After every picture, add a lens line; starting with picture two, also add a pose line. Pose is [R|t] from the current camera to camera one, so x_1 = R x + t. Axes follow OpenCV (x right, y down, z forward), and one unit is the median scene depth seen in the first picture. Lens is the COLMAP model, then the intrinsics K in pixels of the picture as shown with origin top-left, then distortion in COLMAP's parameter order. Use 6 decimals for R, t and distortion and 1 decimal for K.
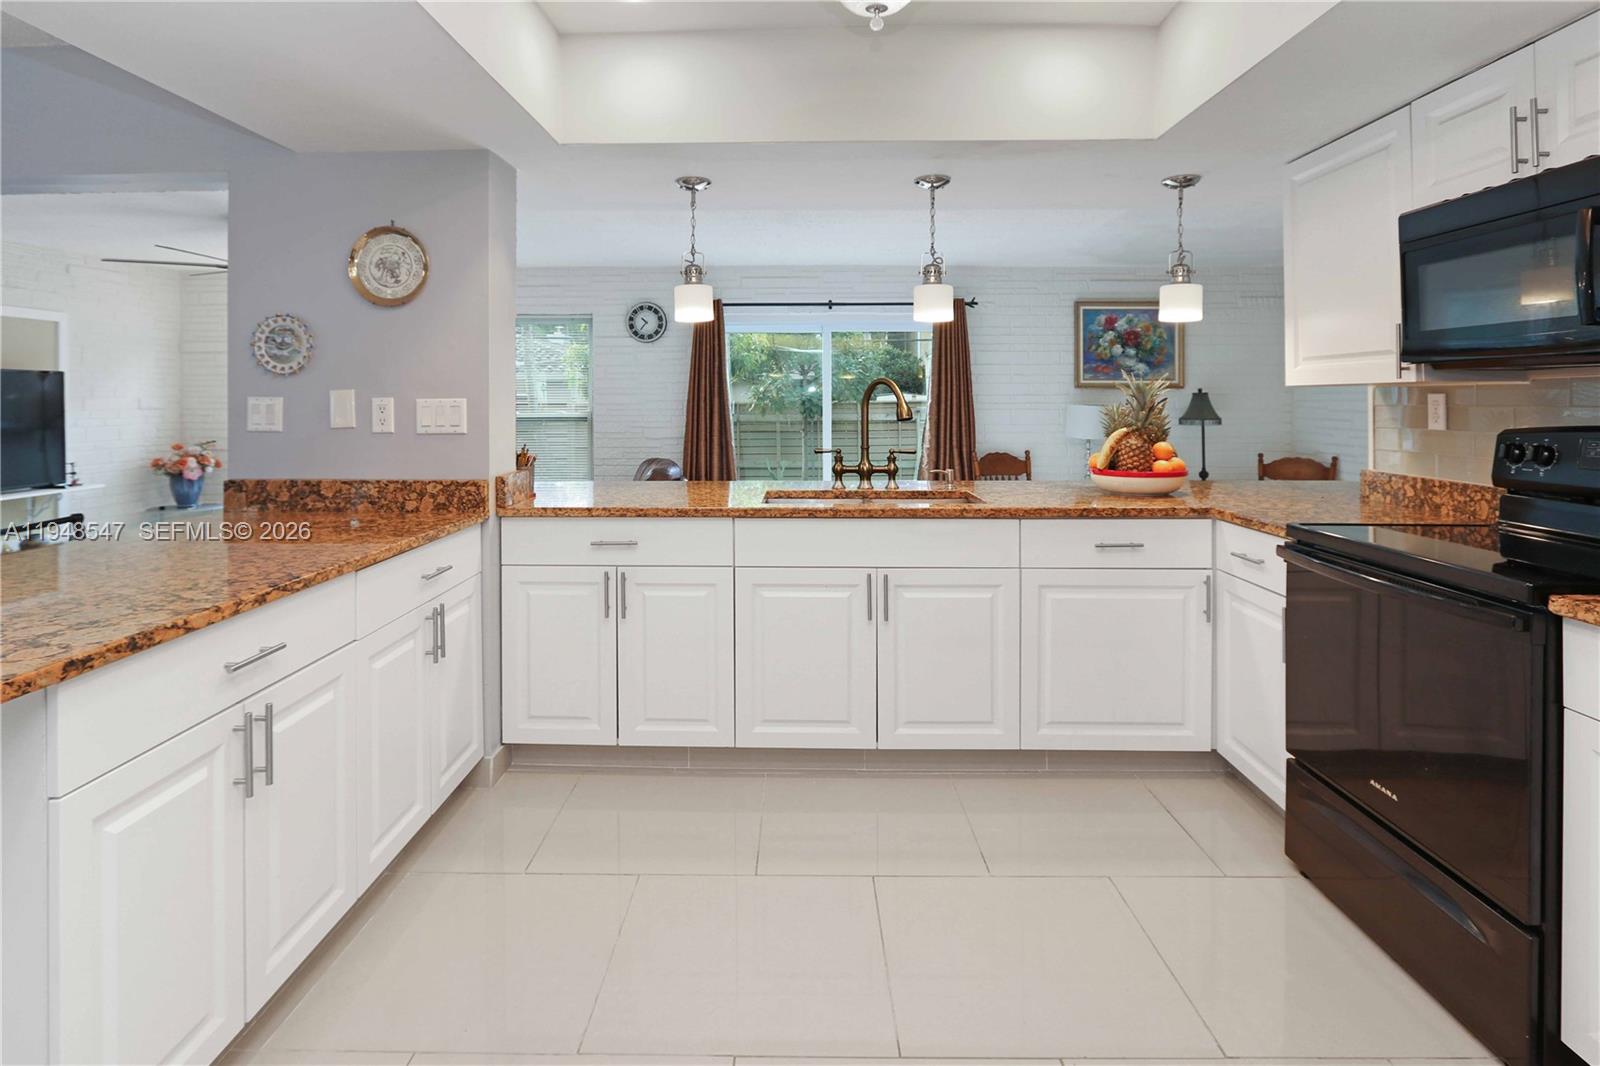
lens RADIAL K [[826.8, 0, 781.1], [0, 826.8, 397.6], [0, 0, 1]] dist [-0.005759, -0.000303]
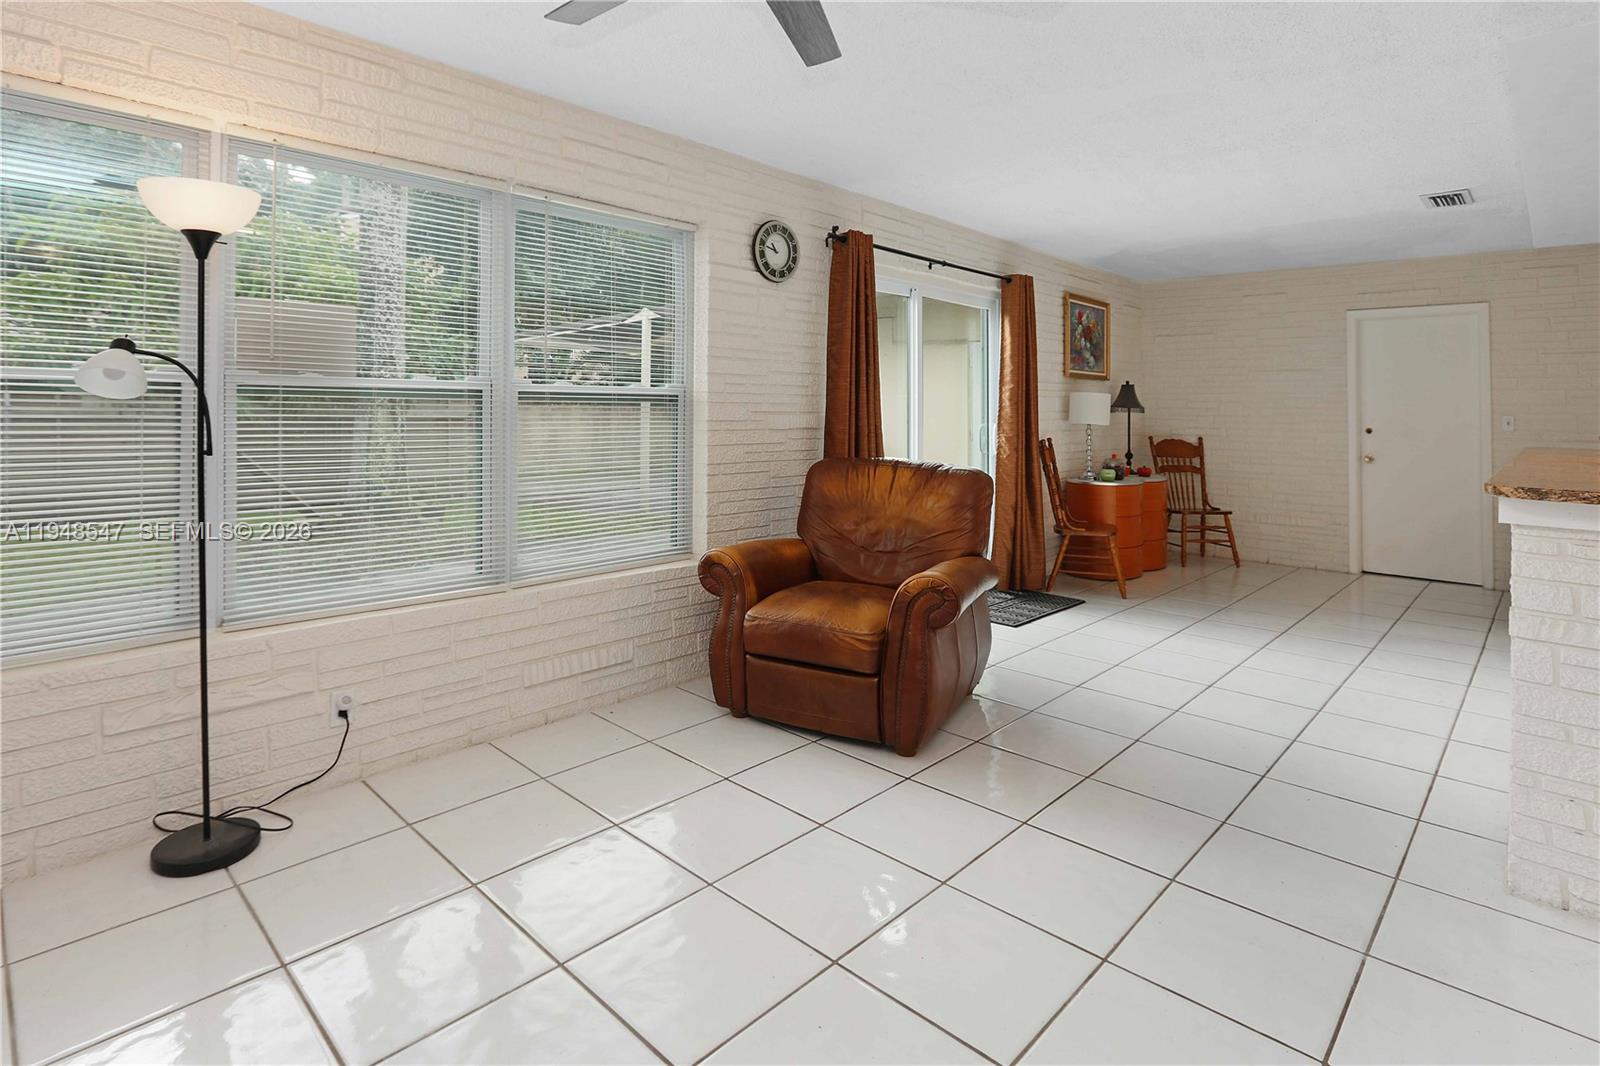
lens RADIAL K [[823.0, 0, 798.8], [0, 823.0, 412.1], [0, 0, 1]] dist [-0.010789, 0.000789]
pose [[0.680884, 0.005655, 0.732370, -1.269608], [-0.018422, 0.999786, 0.009407, 0.059243], [-0.732160, -0.019896, 0.680842, 1.103469]]
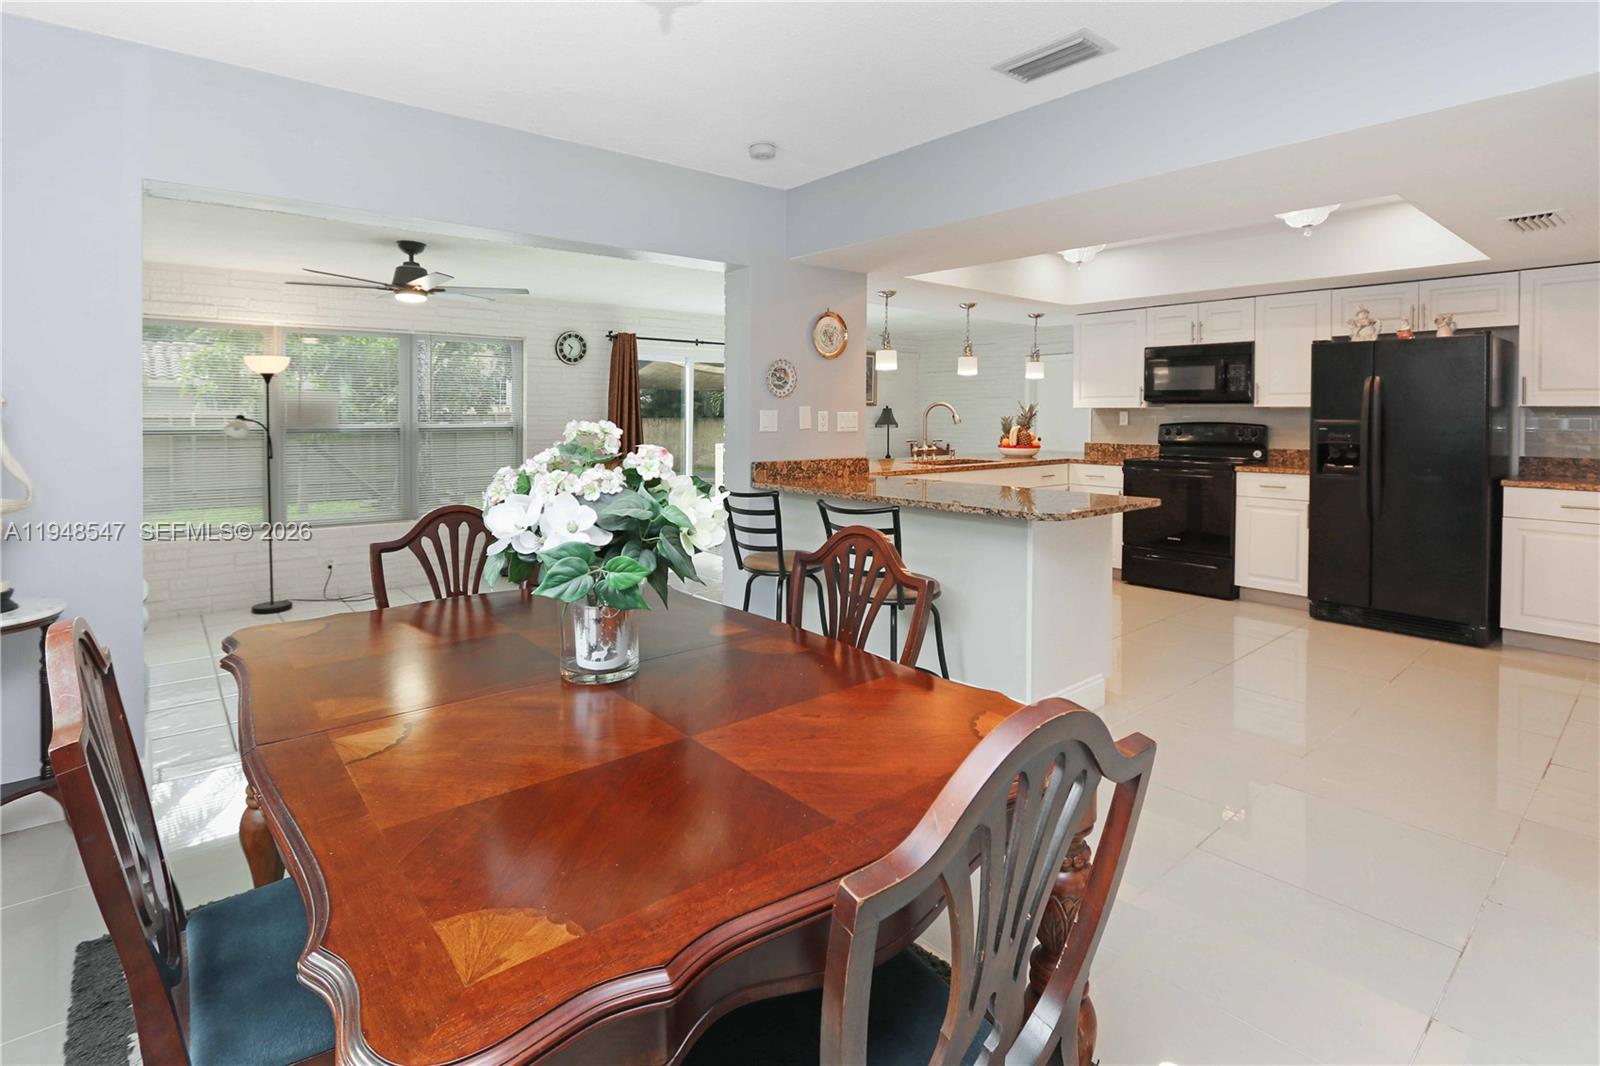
lens RADIAL K [[790.0, 0, 796.3], [0, 790.0, 420.2], [0, 0, 1]] dist [-0.015106, 0.000533]
pose [[0.753320, -0.004717, 0.657637, -1.372489], [-0.004508, 0.999914, 0.012336, -0.002139], [-0.657639, -0.012258, 0.753234, -0.177158]]
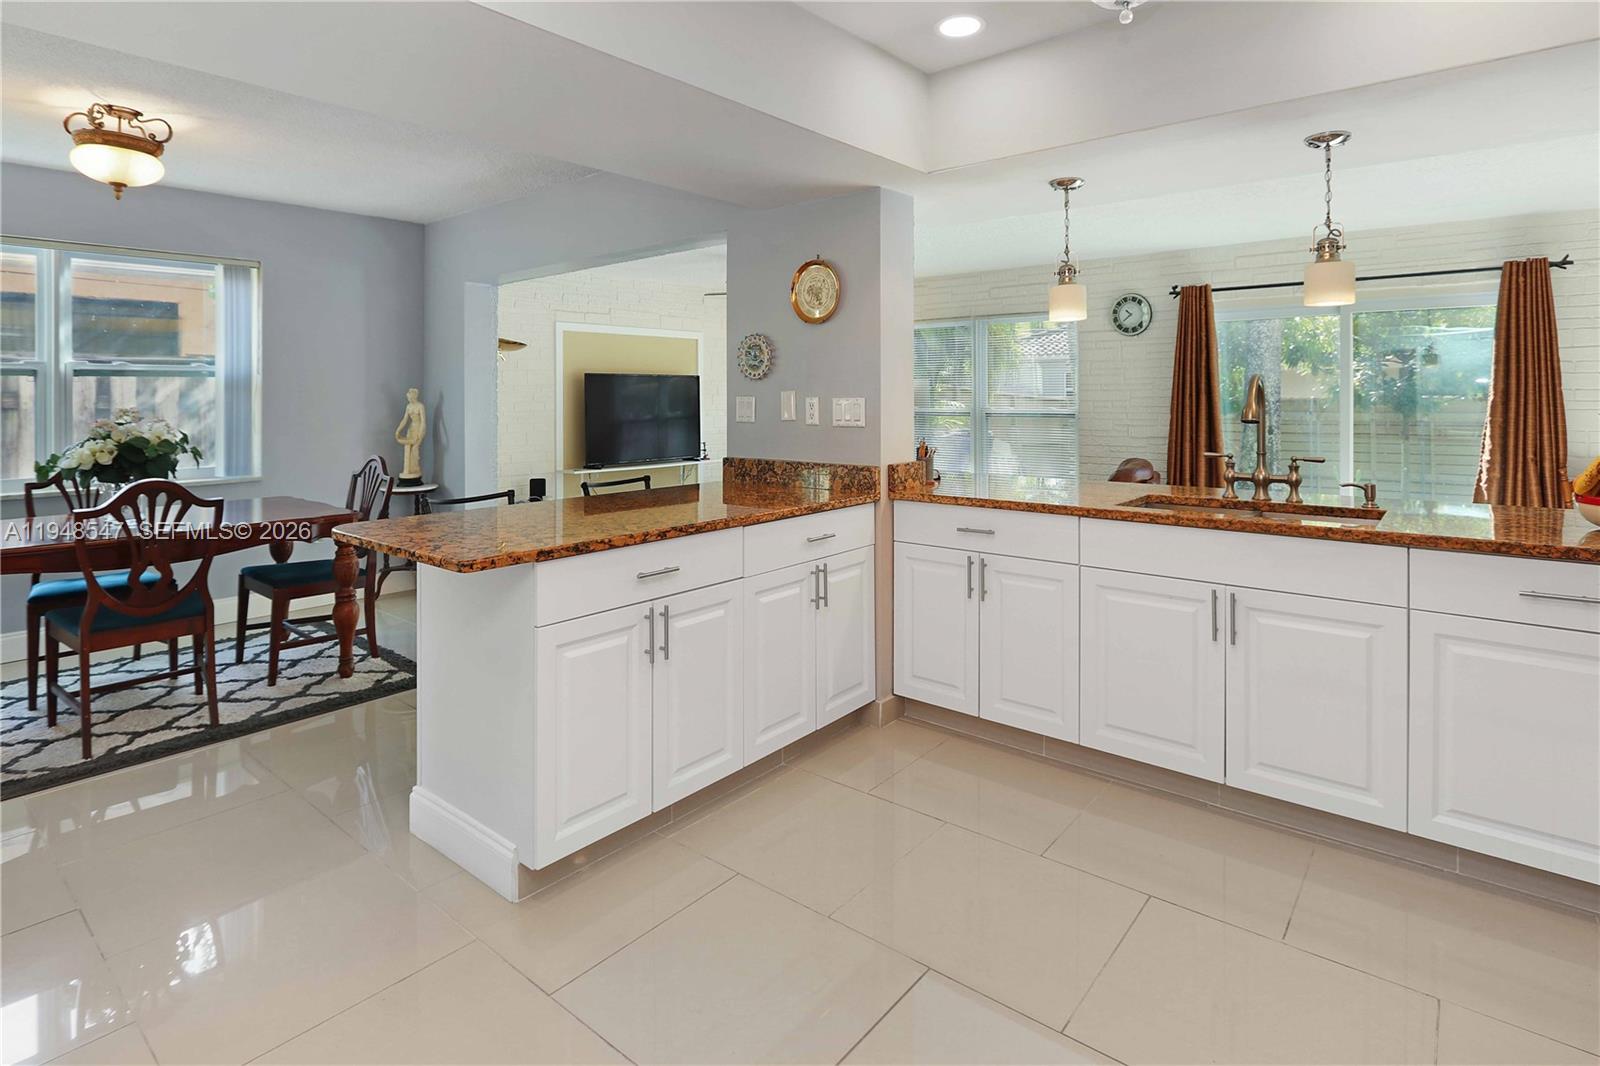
lens RADIAL K [[844.6, 0, 757.2], [0, 844.6, 394.5], [0, 0, 1]] dist [-0.003996, -0.000005]
pose [[0.763757, -0.003042, -0.645497, 0.285784], [0.004939, 0.999987, 0.001132, -0.005717], [0.645485, -0.004053, 0.763762, -0.032451]]
